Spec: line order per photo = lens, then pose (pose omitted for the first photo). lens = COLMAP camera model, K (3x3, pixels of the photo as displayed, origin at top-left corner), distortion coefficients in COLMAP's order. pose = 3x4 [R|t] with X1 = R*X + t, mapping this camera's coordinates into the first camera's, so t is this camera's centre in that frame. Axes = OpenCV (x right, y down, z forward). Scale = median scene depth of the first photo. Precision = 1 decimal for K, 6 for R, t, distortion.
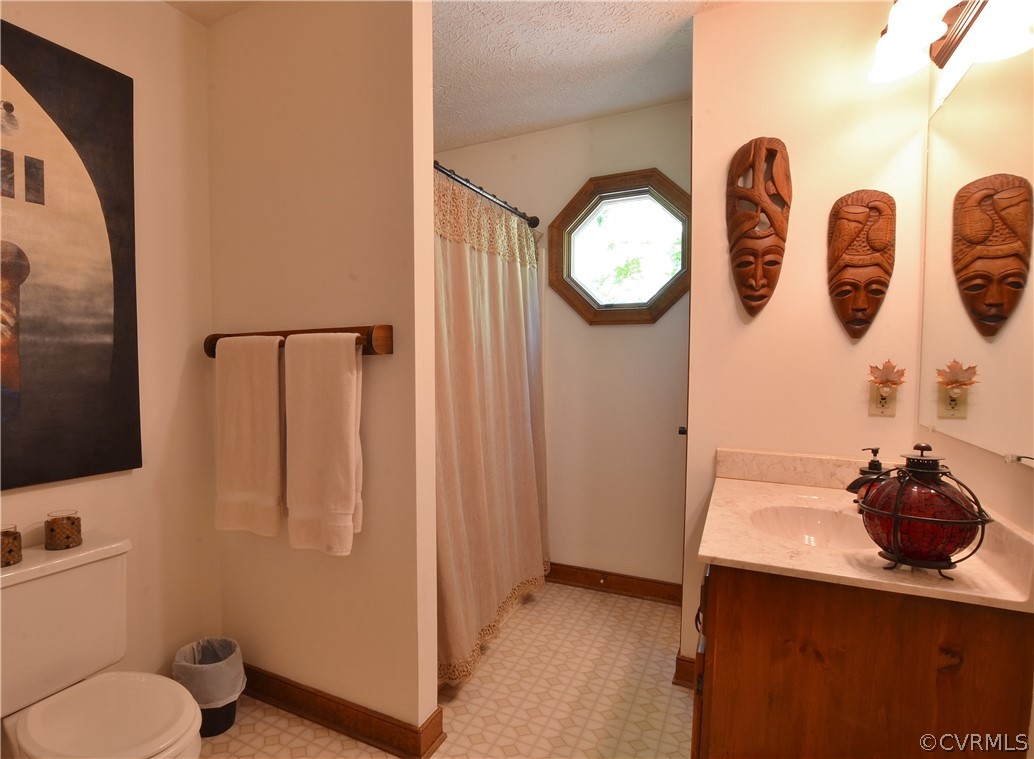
lens RADIAL K [[569.9, 0, 517.0], [0, 569.9, 379.5], [0, 0, 1]] dist [0.053876, 0.000009]
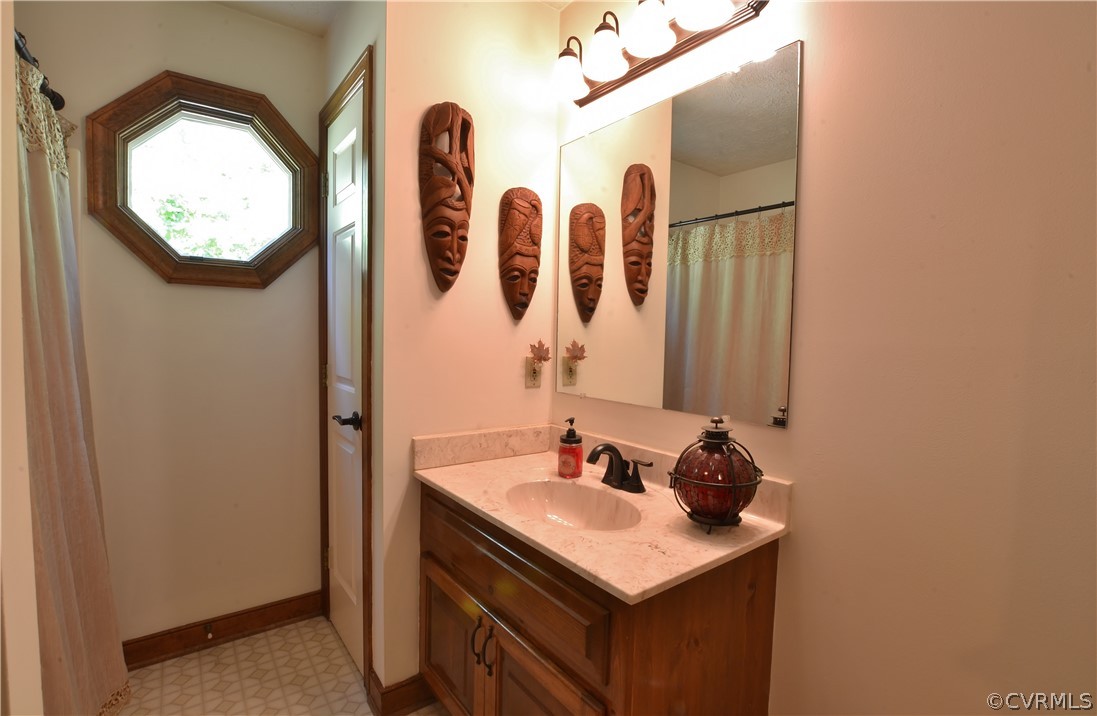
lens RADIAL K [[469.9, 0, 473.7], [0, 469.9, 355.5], [0, 0, 1]] dist [-0.017581, 0.000414]
pose [[0.547989, -0.029806, 0.835954, -0.215797], [0.010599, 0.999532, 0.028690, -0.028300], [-0.836418, -0.006861, 0.548048, 0.562472]]
